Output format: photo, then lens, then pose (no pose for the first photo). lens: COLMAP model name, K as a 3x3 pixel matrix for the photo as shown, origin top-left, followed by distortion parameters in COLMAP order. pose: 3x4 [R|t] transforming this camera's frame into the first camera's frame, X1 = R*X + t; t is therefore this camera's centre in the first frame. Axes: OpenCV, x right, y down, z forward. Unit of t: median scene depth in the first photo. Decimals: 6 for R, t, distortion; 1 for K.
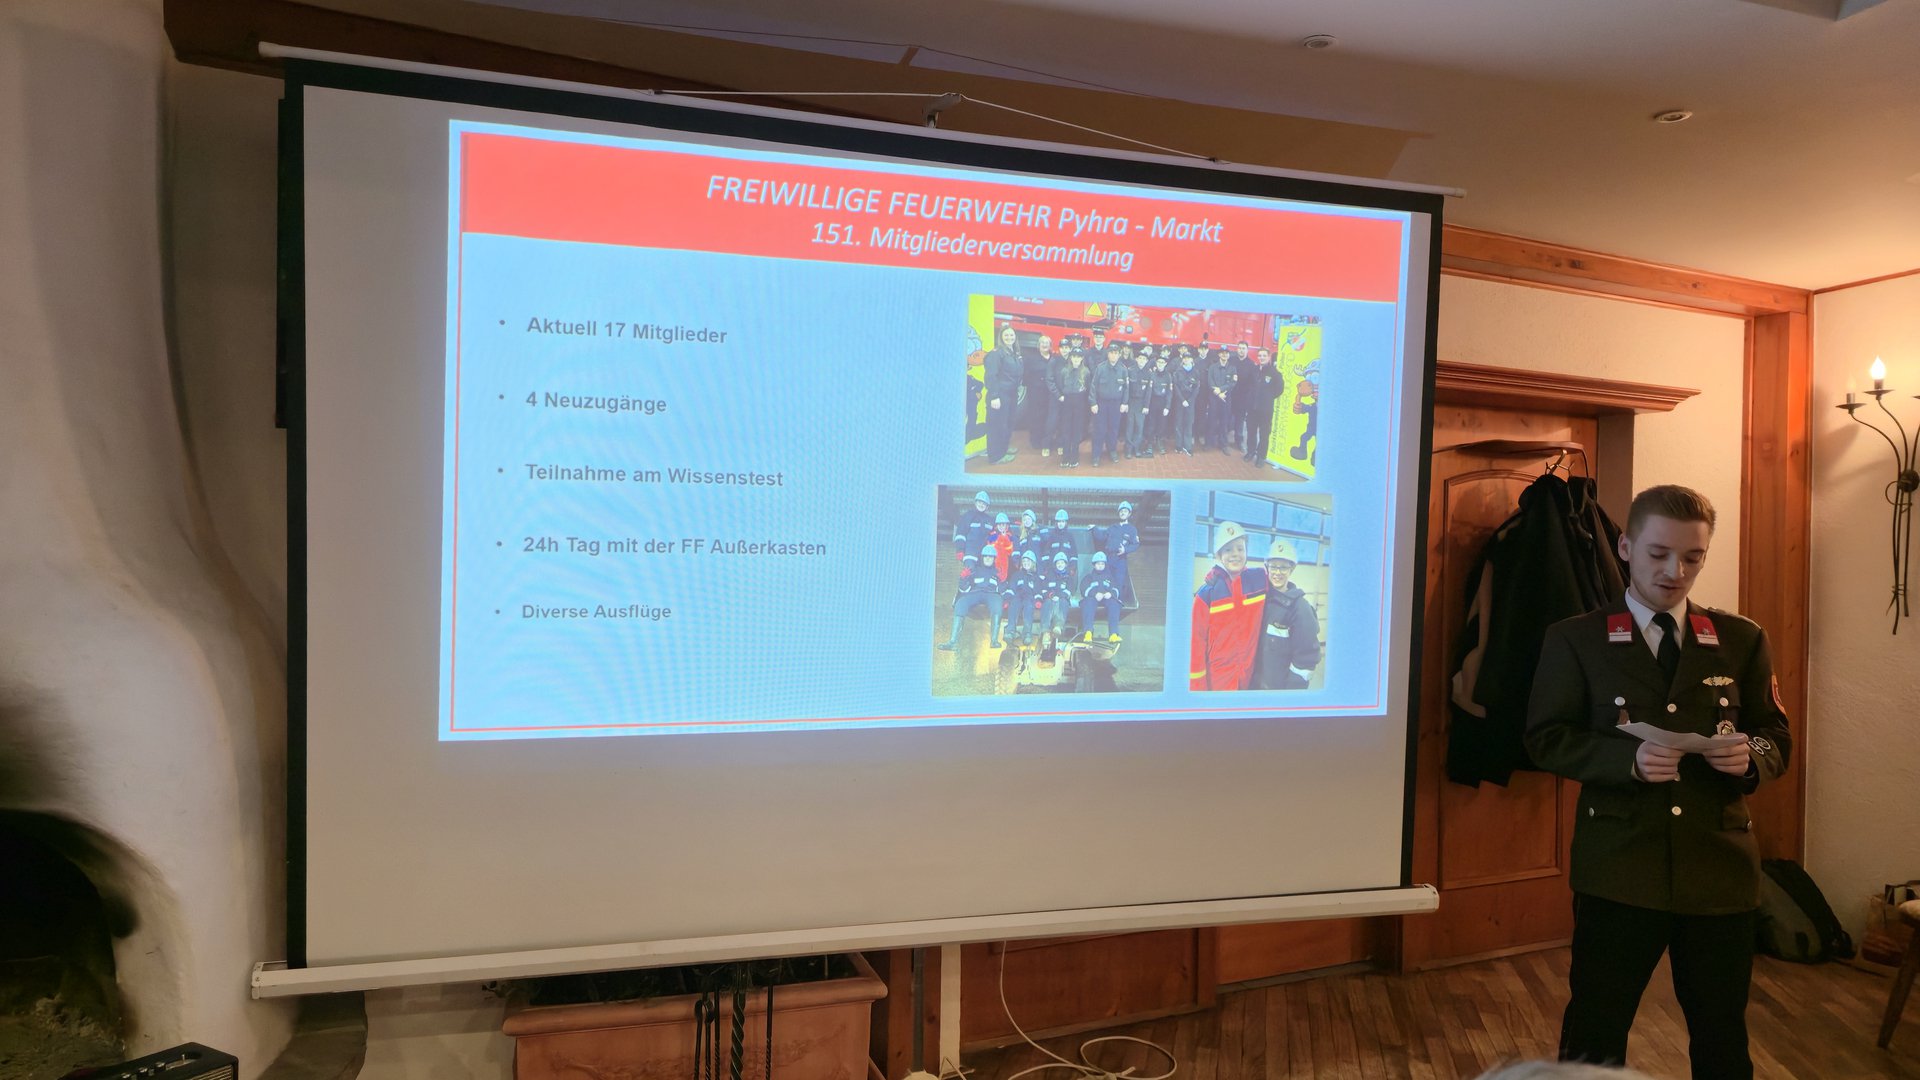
lens RADIAL K [[1276.7, 0, 961.4], [0, 1276.7, 565.3], [0, 0, 1]] dist [0.057084, -0.061534]
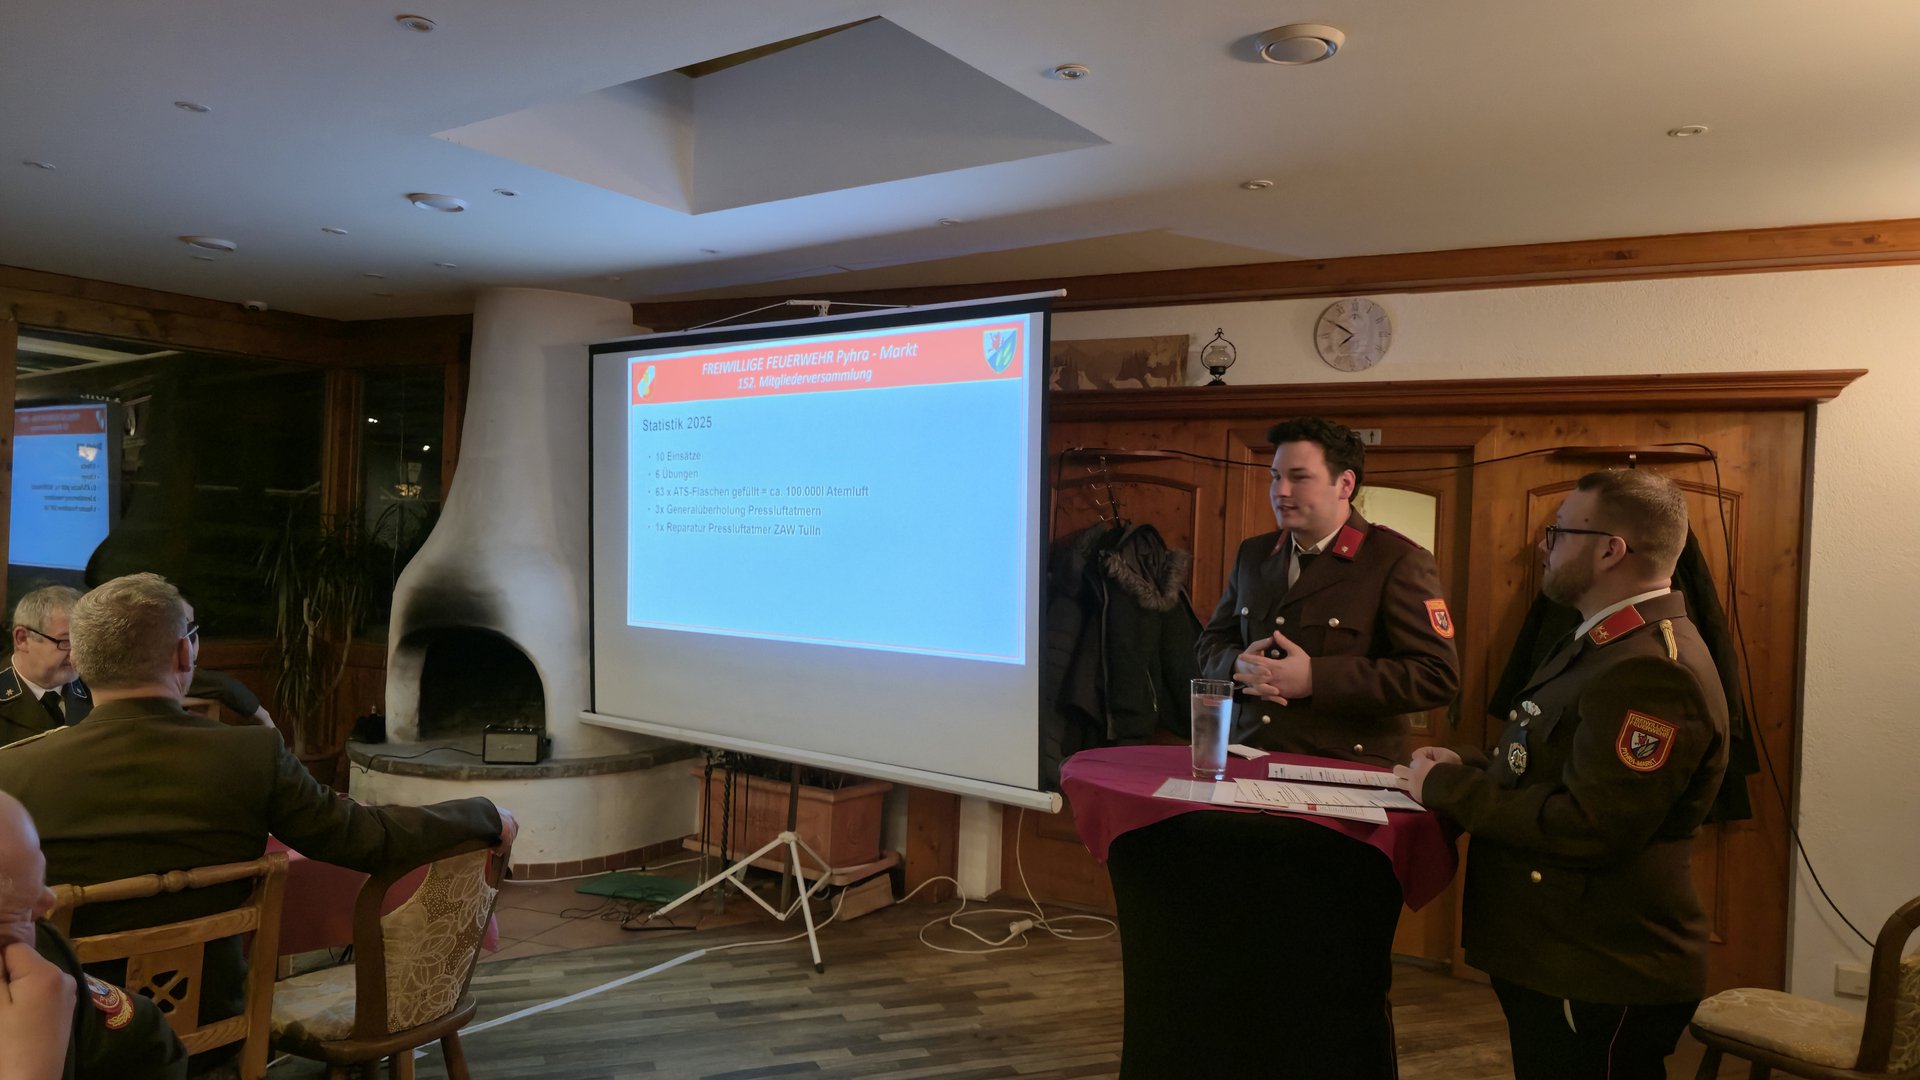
lens RADIAL K [[1276.7, 0, 950.2], [0, 1276.7, 539.3], [0, 0, 1]] dist [0.057084, -0.061534]
pose [[0.575867, 0.001081, -0.817543, 1.169232], [-0.033011, 0.999214, -0.021931, 0.009342], [0.816877, 0.039617, 0.575450, 0.093915]]
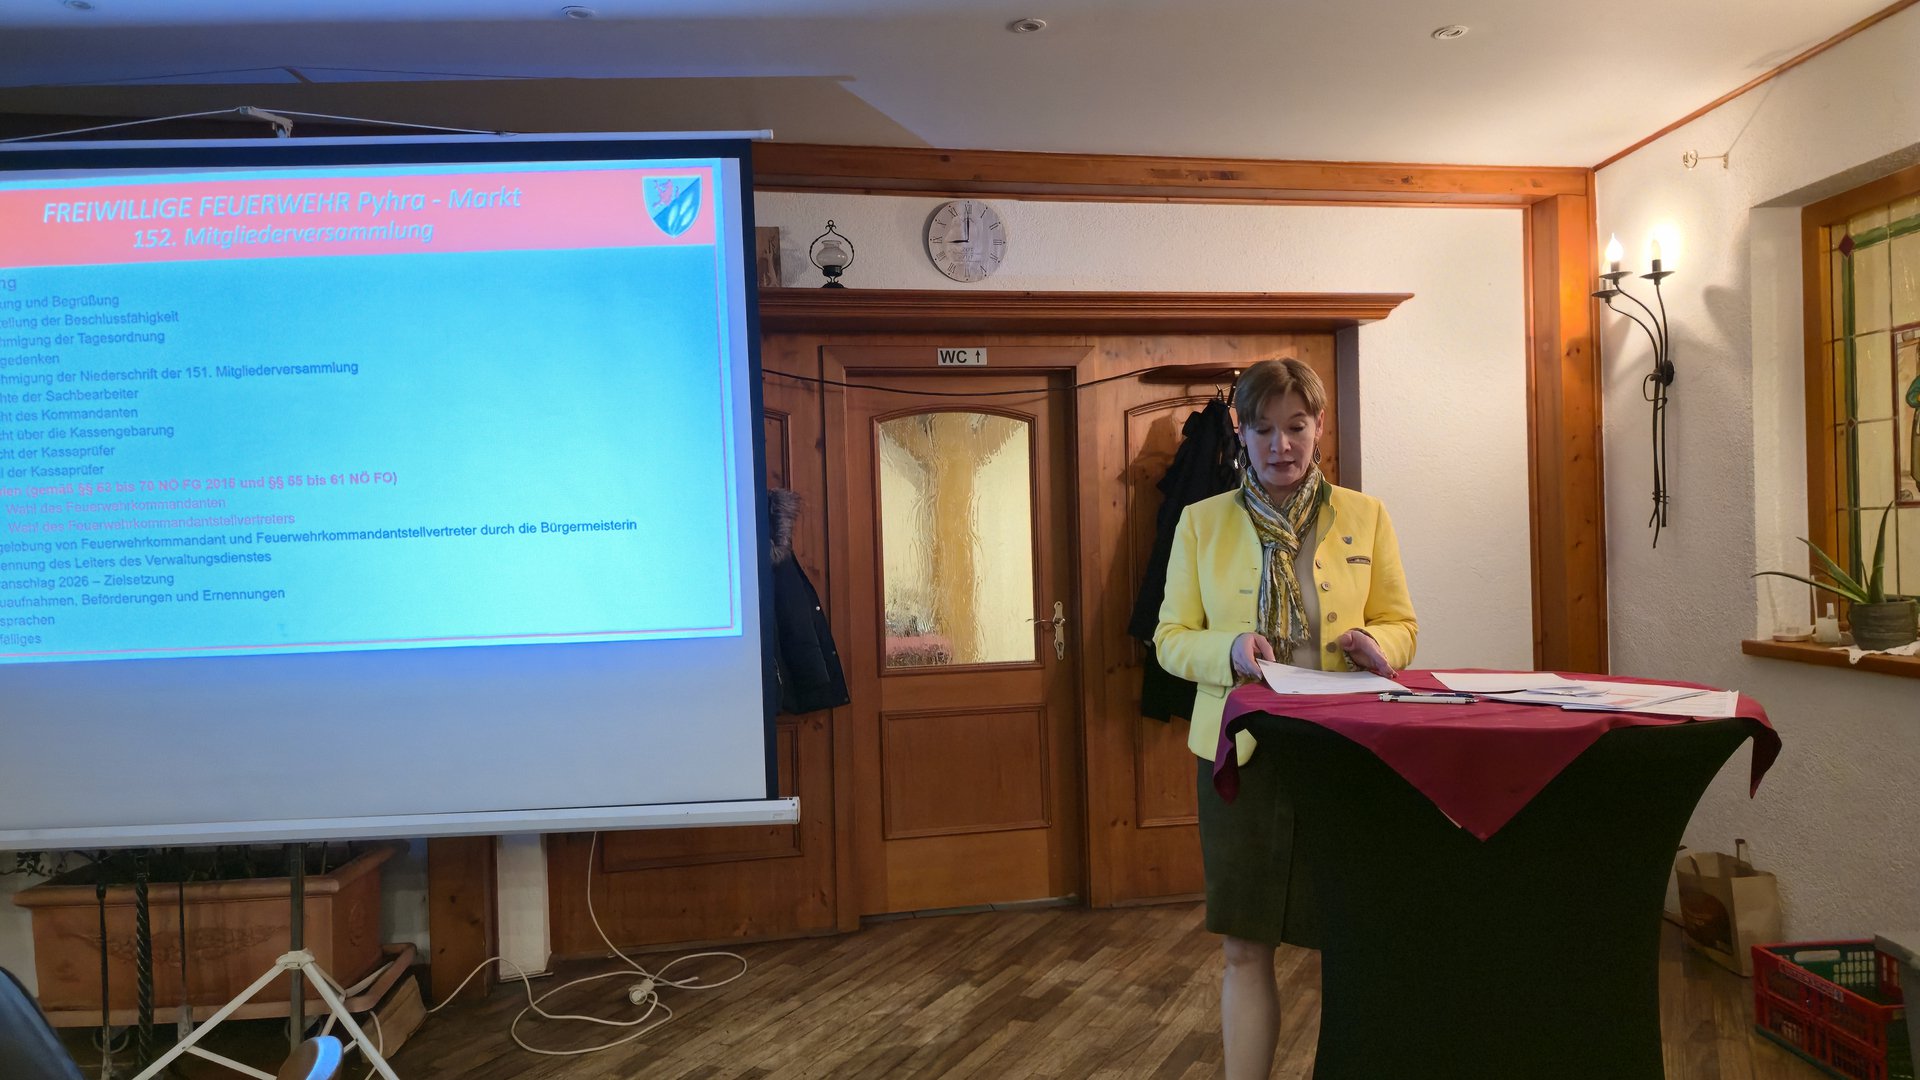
lens RADIAL K [[1276.7, 0, 961.9], [0, 1276.7, 544.8], [0, 0, 1]] dist [0.057084, -0.061534]
pose [[0.962249, -0.044092, -0.268574, 0.648297], [0.044349, 0.999003, -0.005110, 0.045141], [0.268532, -0.006994, 0.963245, 0.031244]]
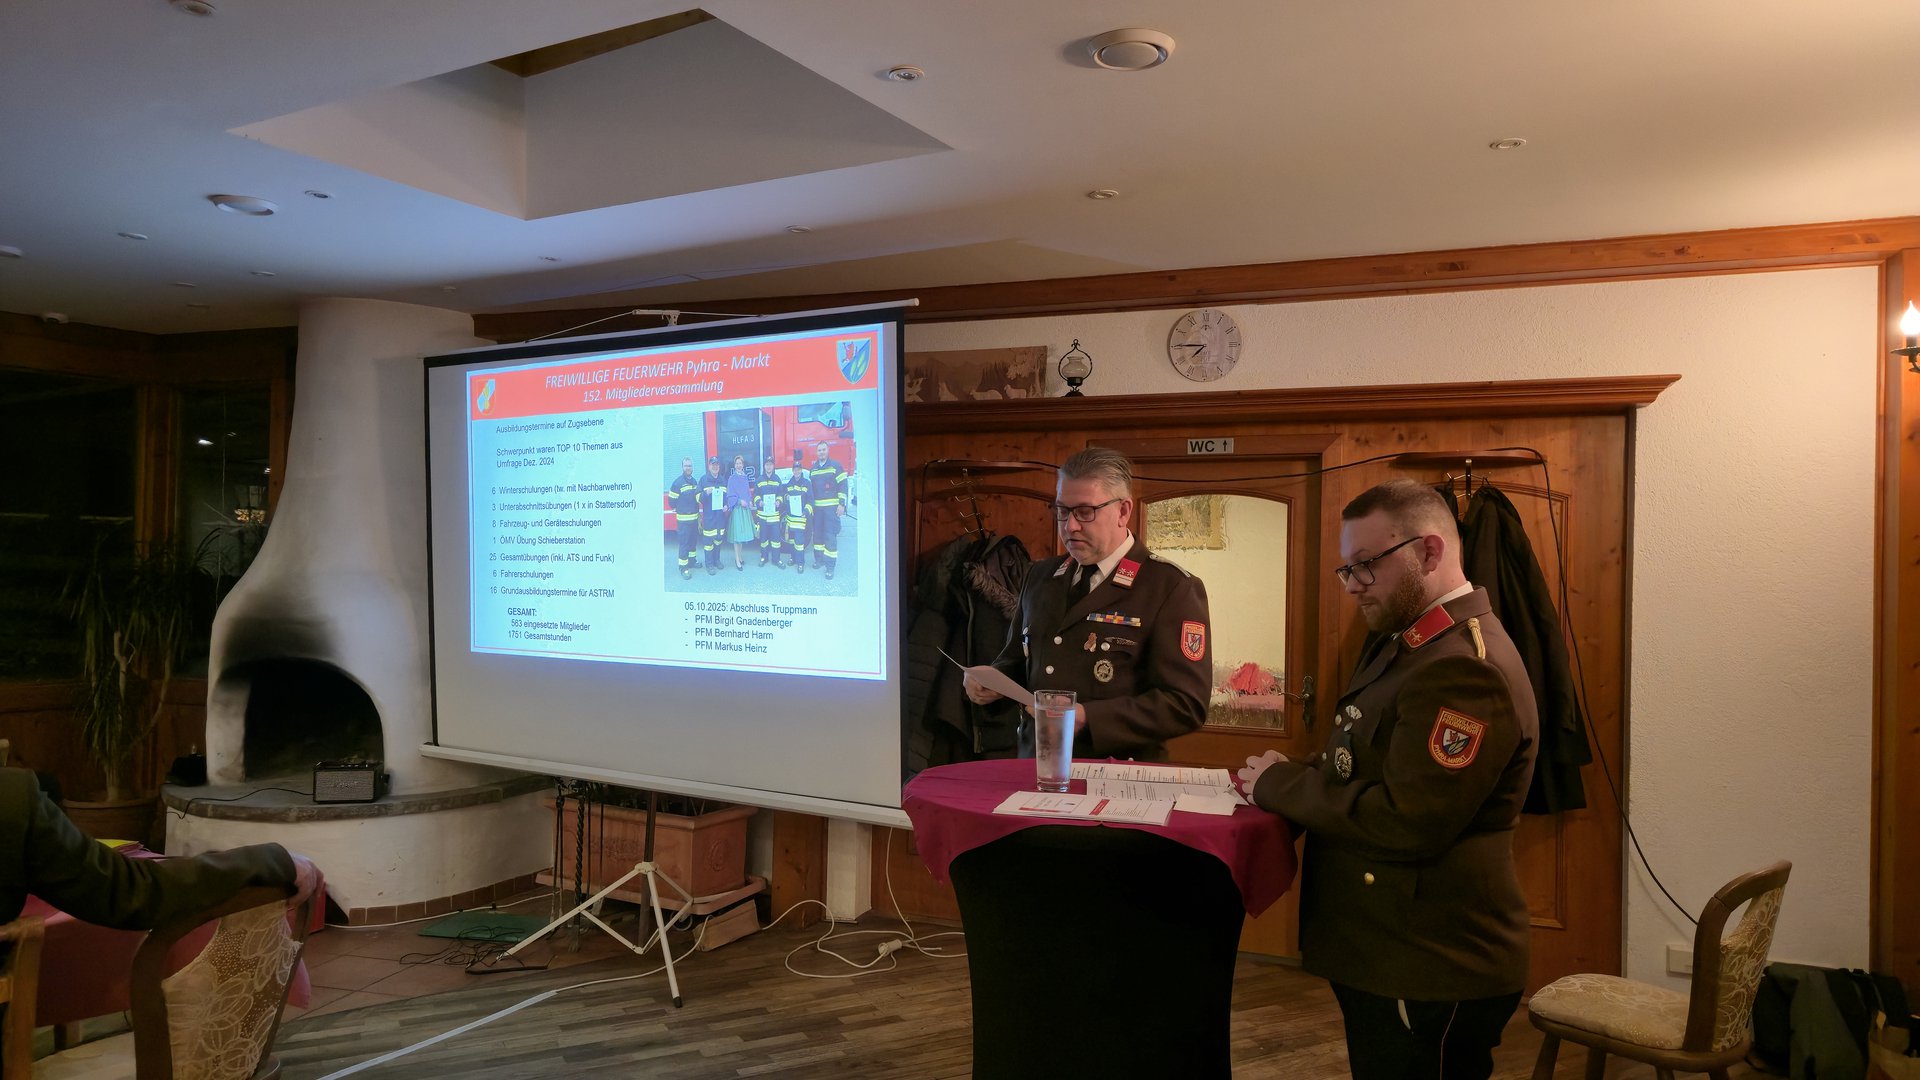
lens RADIAL K [[1276.7, 0, 966.3], [0, 1276.7, 549.2], [0, 0, 1]] dist [0.057084, -0.061534]
pose [[0.655643, -0.013962, -0.754942, 1.168135], [-0.010805, 0.999553, -0.027870, 0.009008], [0.754993, 0.026430, 0.655200, 0.127600]]
